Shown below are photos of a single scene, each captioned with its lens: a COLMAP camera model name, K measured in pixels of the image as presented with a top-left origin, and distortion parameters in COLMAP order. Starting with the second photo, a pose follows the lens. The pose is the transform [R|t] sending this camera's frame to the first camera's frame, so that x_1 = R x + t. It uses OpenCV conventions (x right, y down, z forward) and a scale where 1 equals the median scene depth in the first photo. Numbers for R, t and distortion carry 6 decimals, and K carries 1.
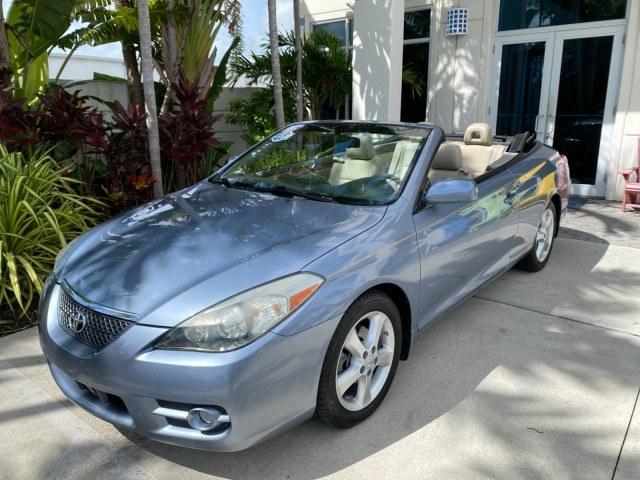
lens RADIAL K [[492.8, 0, 318.1], [0, 492.8, 238.3], [0, 0, 1]] dist [0.022382, -0.027174]
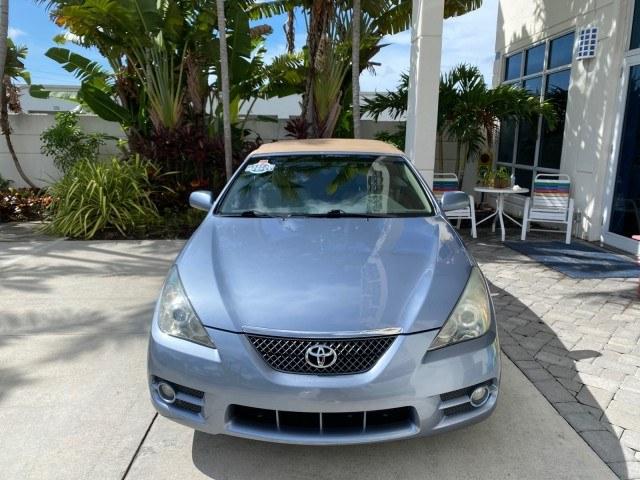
lens RADIAL K [[492.8, 0, 318.1], [0, 492.8, 237.0], [0, 0, 1]] dist [0.022382, -0.027174]
pose [[0.652726, 0.166590, -0.739051, 0.907084], [-0.209612, 0.977153, 0.035133, -0.064810], [0.728019, 0.131981, 0.672733, 0.189901]]
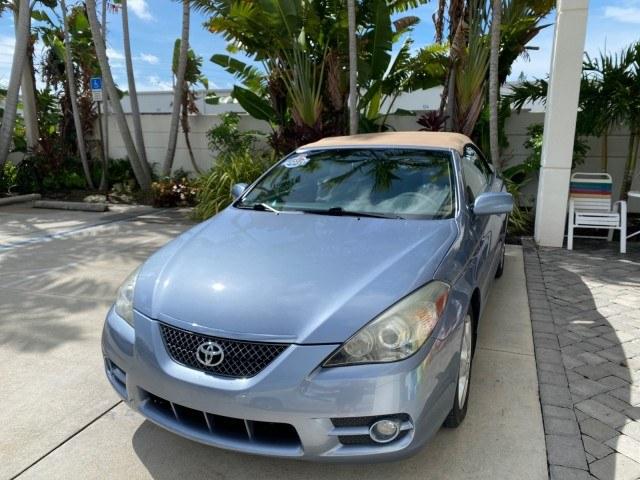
lens RADIAL K [[492.8, 0, 315.0], [0, 492.8, 236.1], [0, 0, 1]] dist [0.022382, -0.027174]
pose [[0.314012, 0.204892, -0.927047, 0.982271], [-0.246786, 0.960487, 0.128691, -0.108114], [0.916784, 0.188371, 0.352169, 0.361526]]
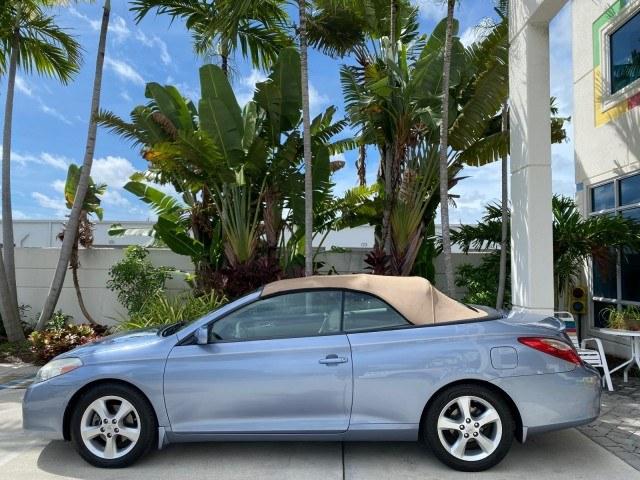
lens RADIAL K [[492.8, 0, 320.2], [0, 492.8, 237.1], [0, 0, 1]] dist [0.022382, -0.027174]
pose [[0.607980, -0.033006, -0.793266, 0.716115], [-0.215796, 0.954652, -0.205113, -0.064571], [0.764063, 0.295889, 0.573287, 0.158285]]
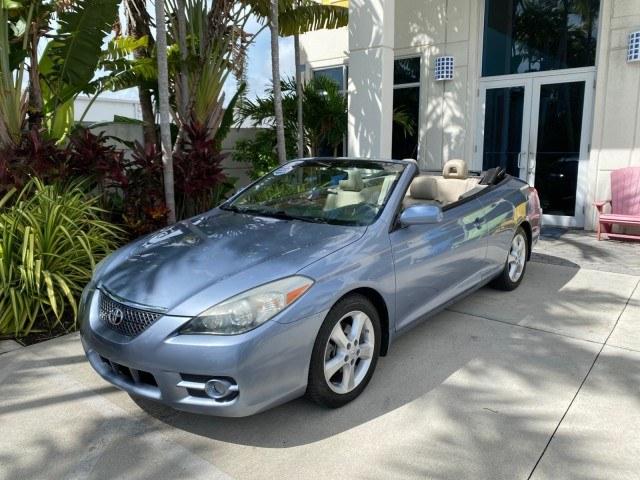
lens RADIAL K [[492.8, 0, 317.4], [0, 492.8, 238.4], [0, 0, 1]] dist [0.022382, -0.027174]
pose [[0.999978, -0.000522, -0.006537, 0.010083], [0.000048, 0.997379, -0.072351, 0.022324], [0.006558, 0.072349, 0.997358, -0.090281]]
